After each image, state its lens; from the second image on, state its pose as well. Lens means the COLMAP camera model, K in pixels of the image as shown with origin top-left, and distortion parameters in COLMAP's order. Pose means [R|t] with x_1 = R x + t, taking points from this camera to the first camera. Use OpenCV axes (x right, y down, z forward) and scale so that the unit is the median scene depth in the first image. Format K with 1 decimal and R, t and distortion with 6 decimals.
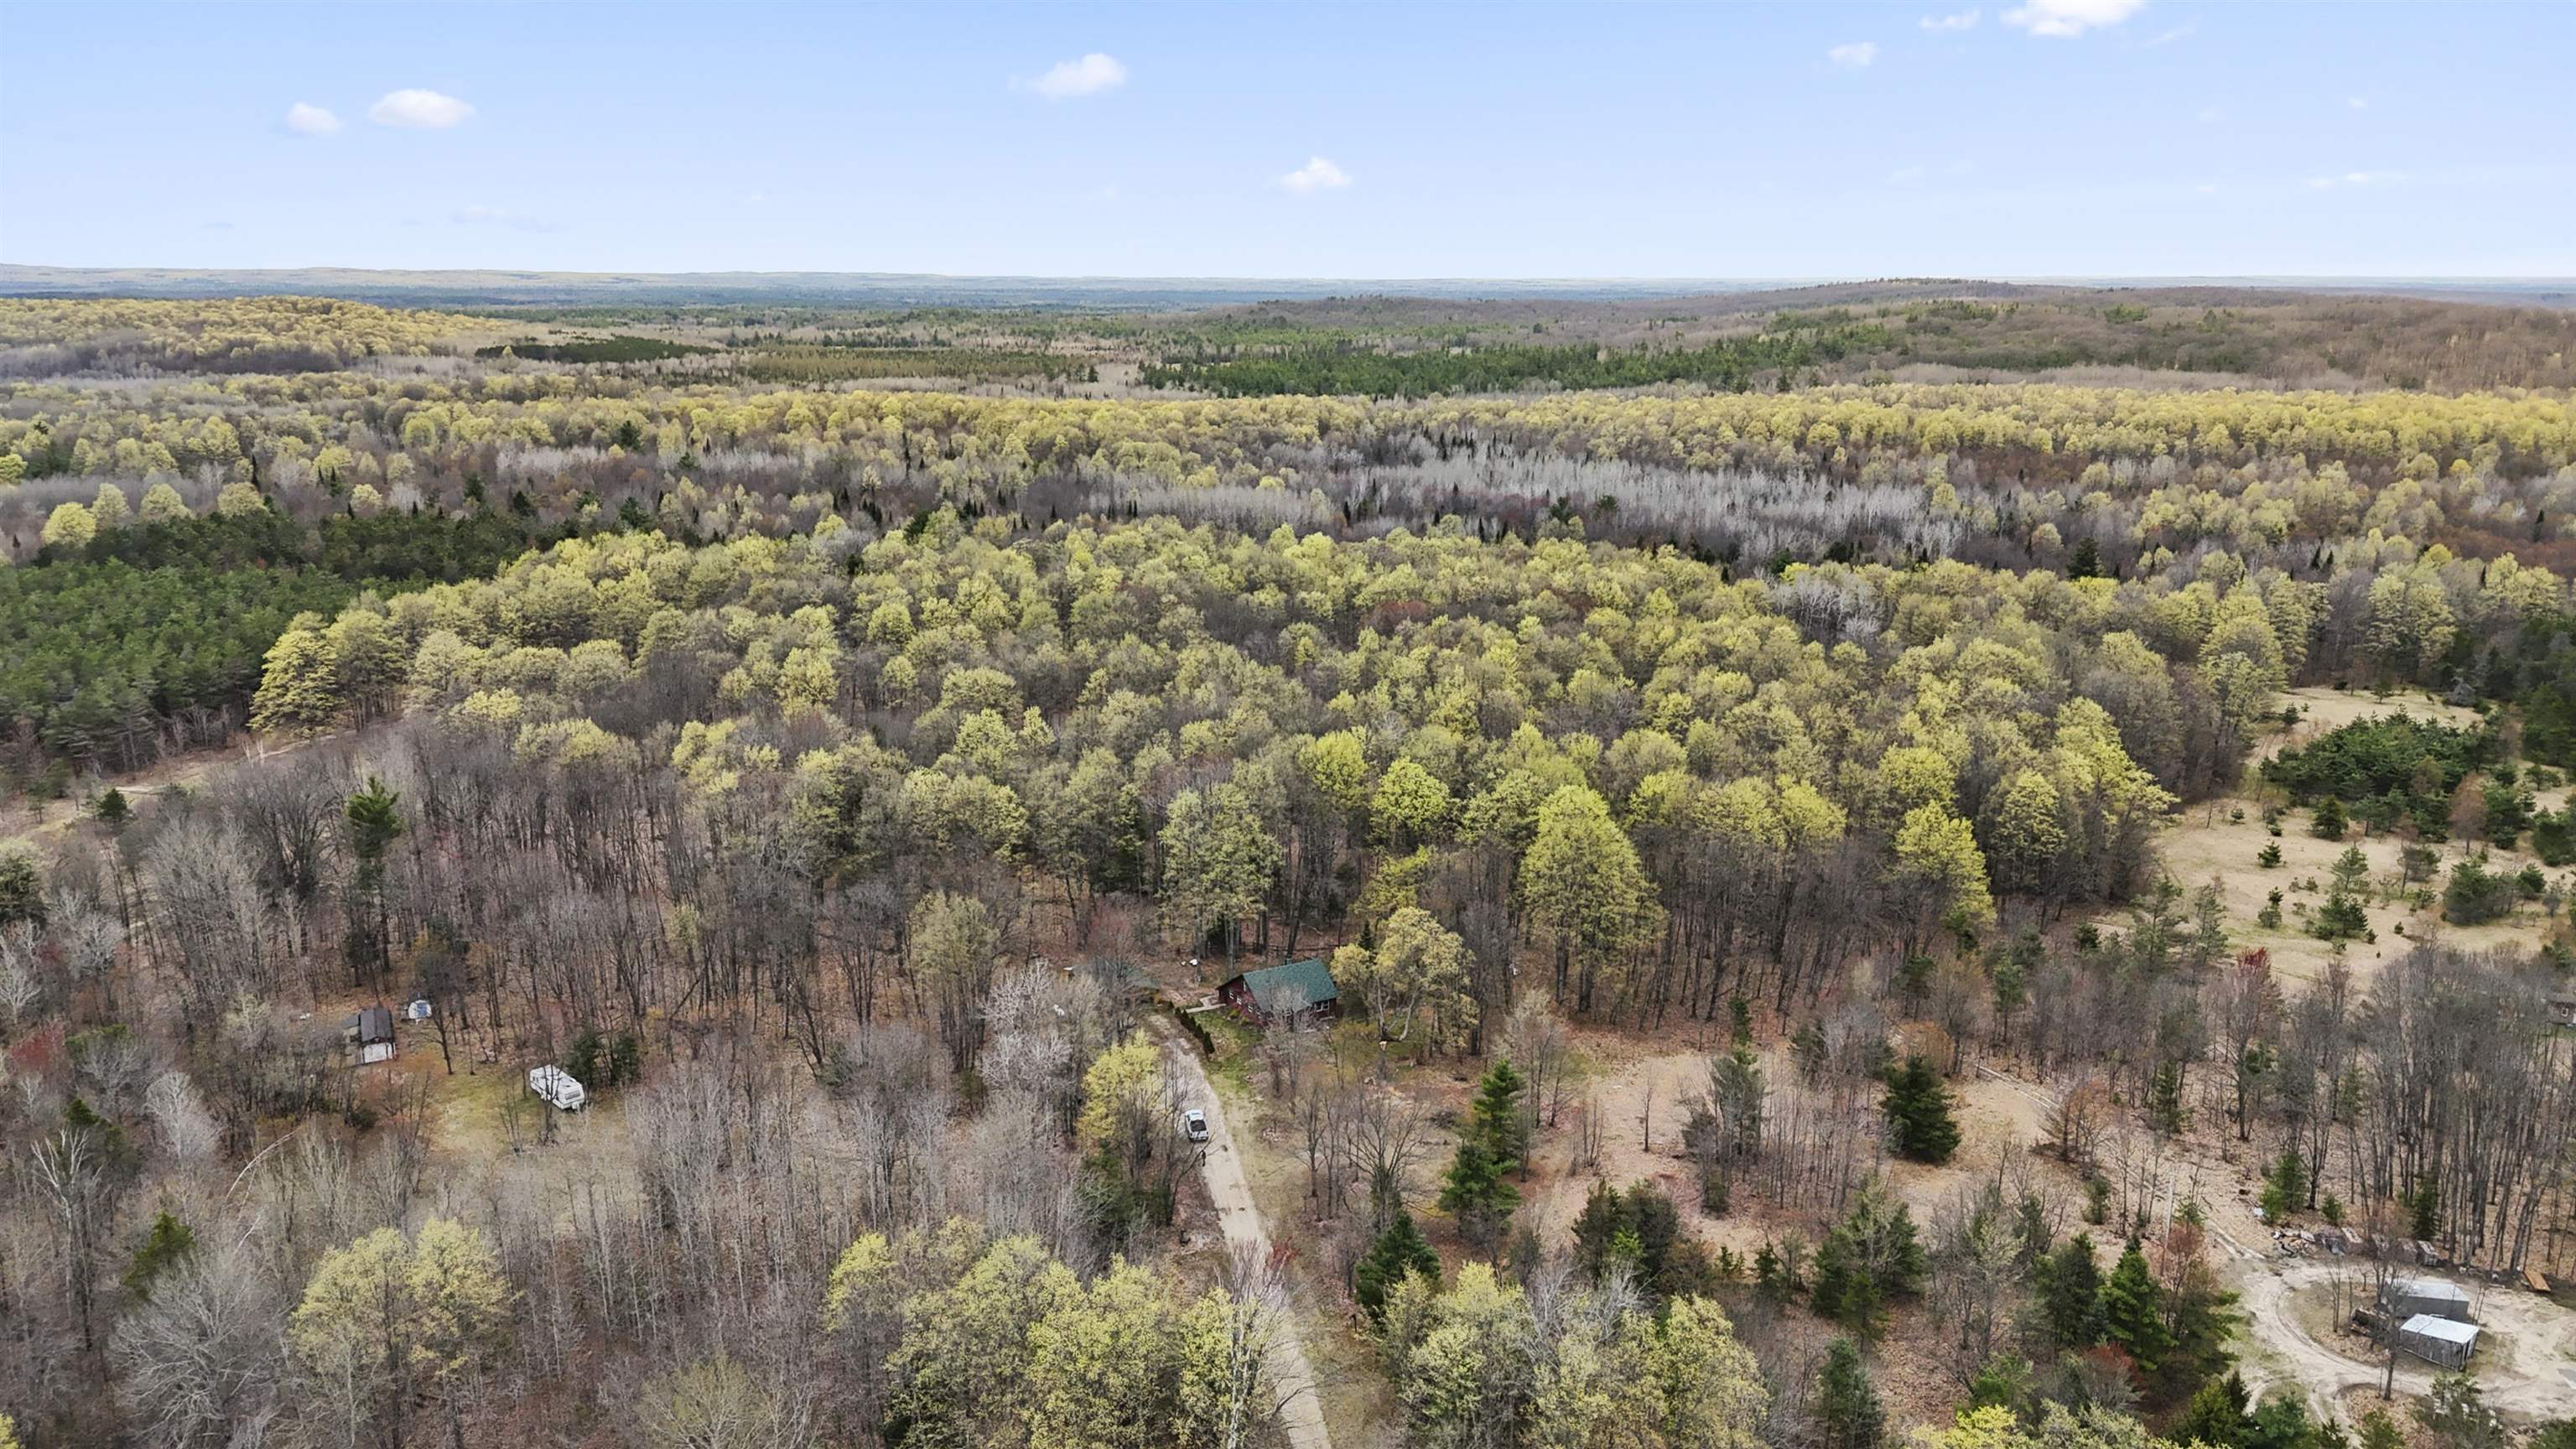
lens RADIAL K [[1911.1, 0, 1291.7], [0, 1911.1, 713.4], [0, 0, 1]] dist [0.059015, -0.063177]
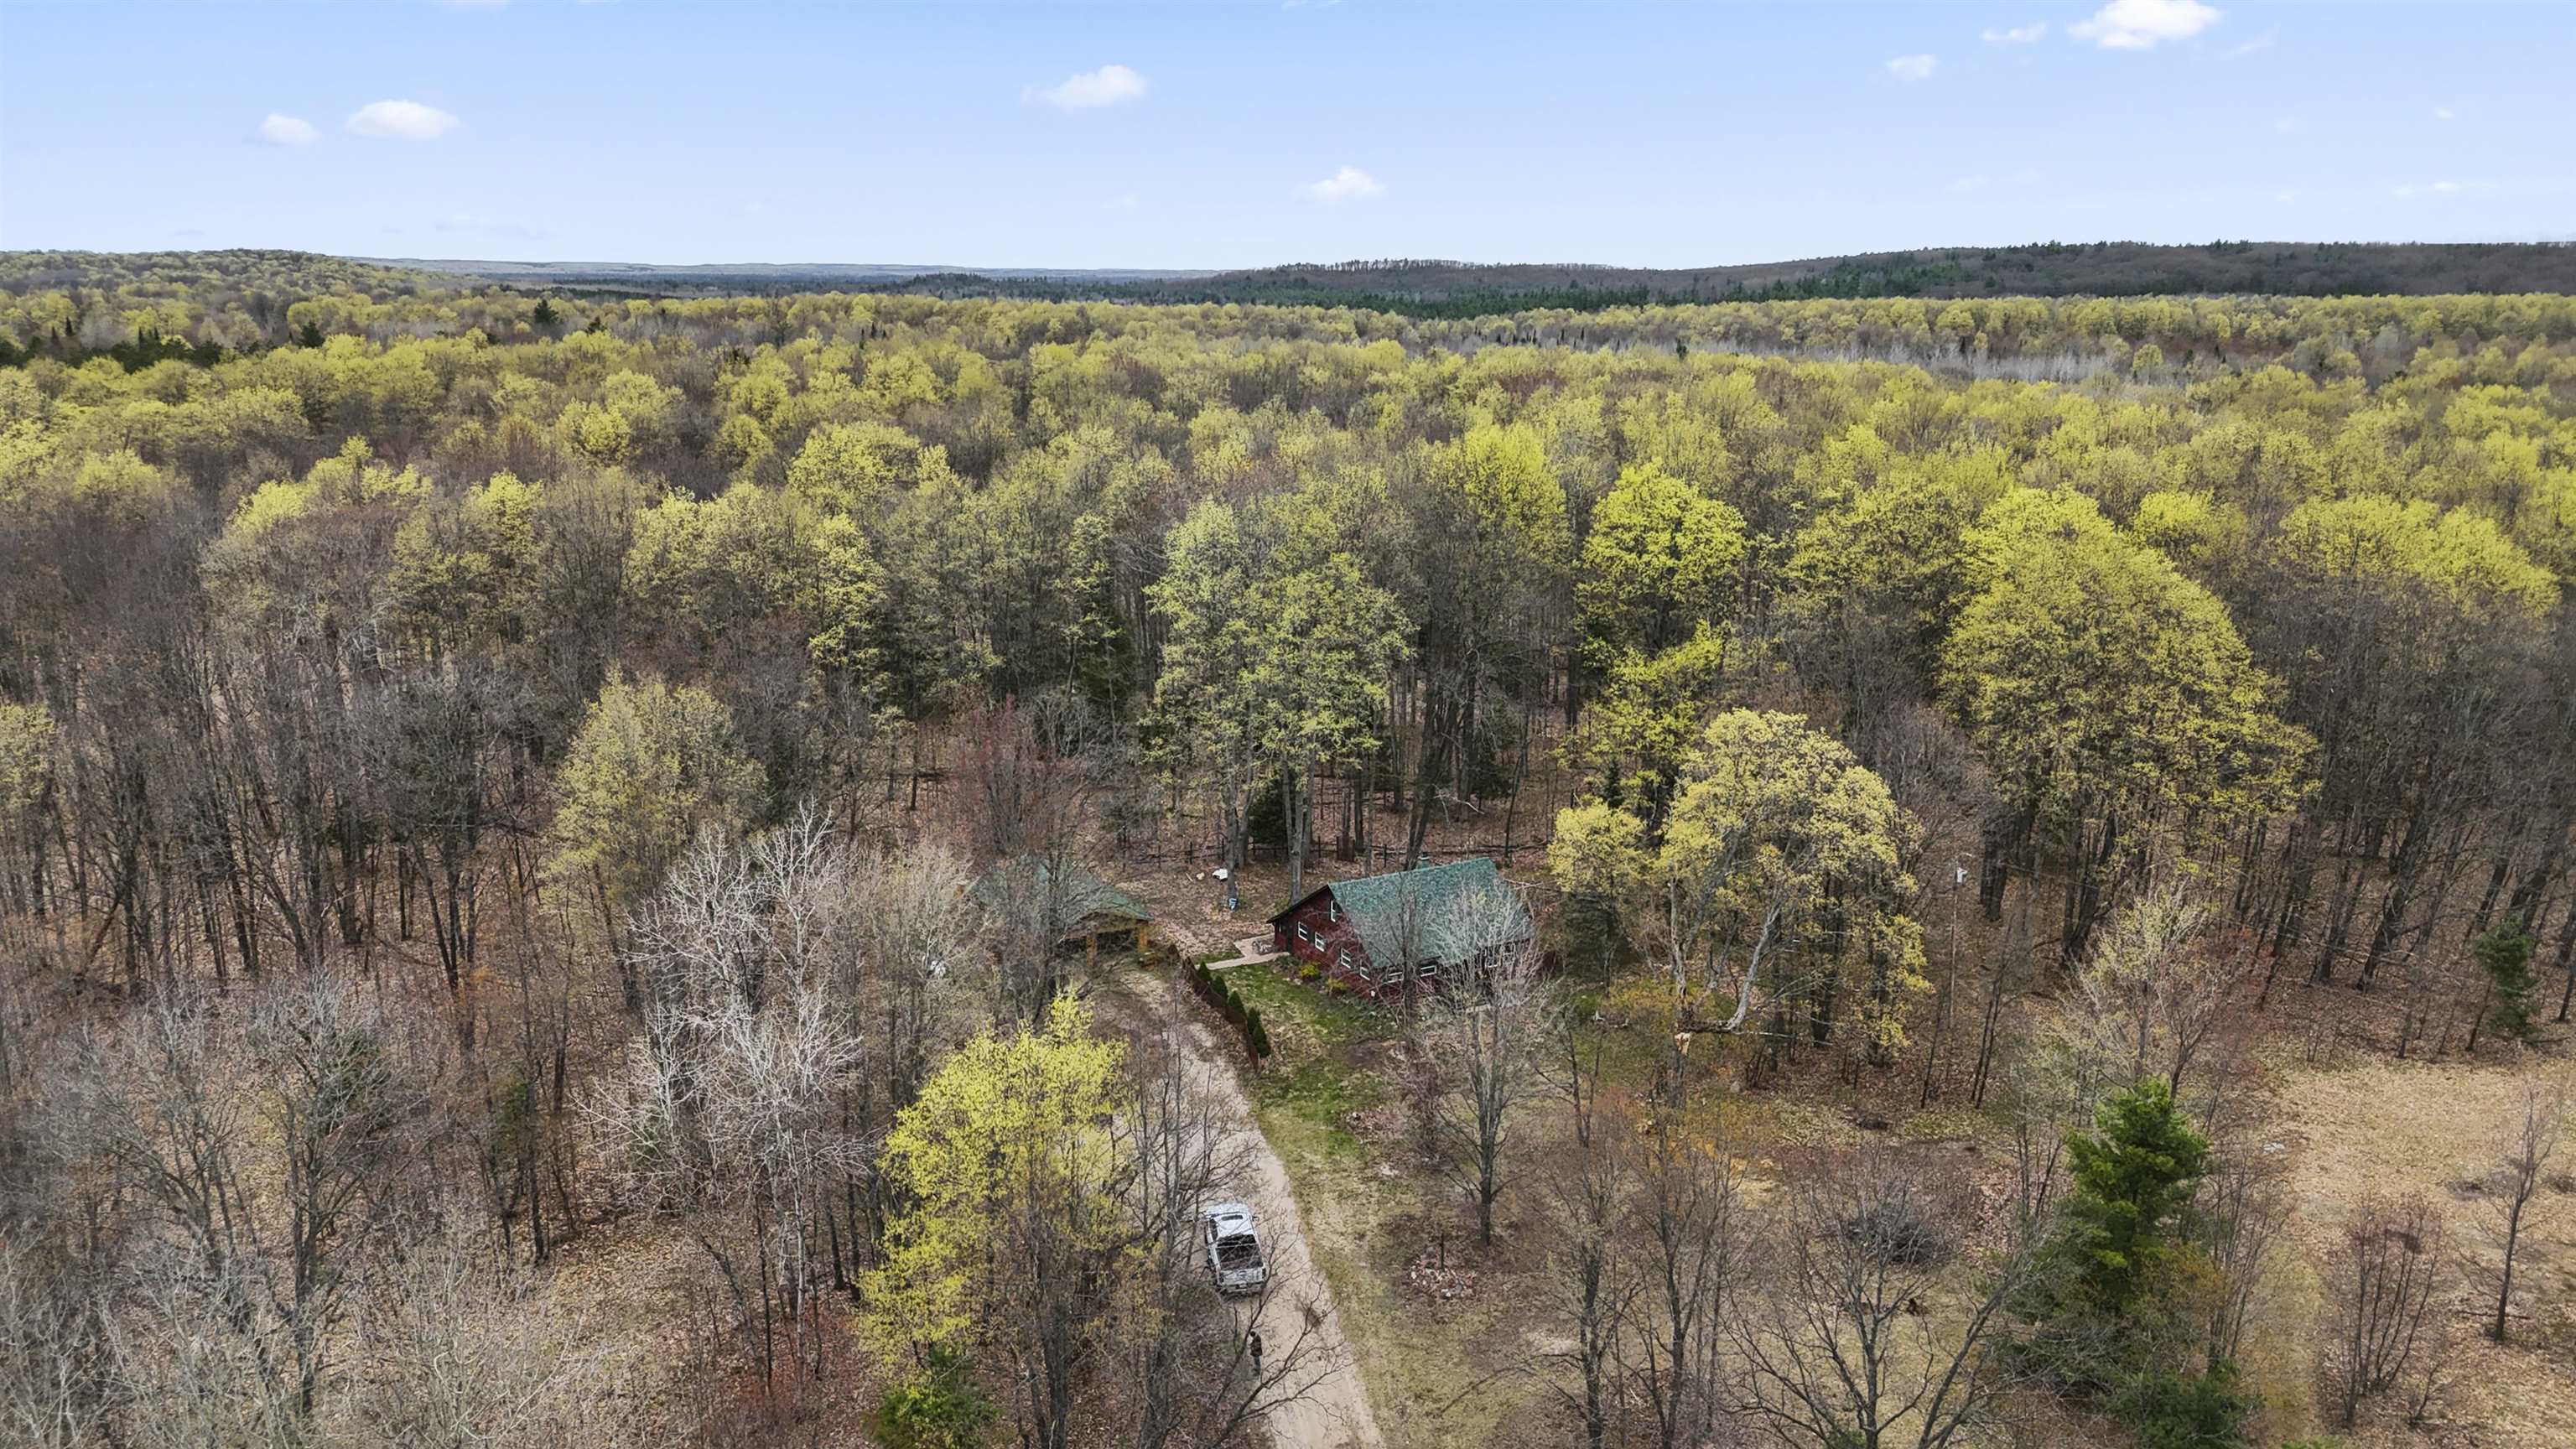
lens RADIAL K [[1911.1, 0, 1286.5], [0, 1911.1, 736.7], [0, 0, 1]] dist [0.059015, -0.063177]
pose [[0.999940, 0.001447, -0.010847, -0.020496], [-0.001292, 0.999897, 0.014305, 0.062489], [0.010866, -0.014290, 0.999839, 0.359856]]
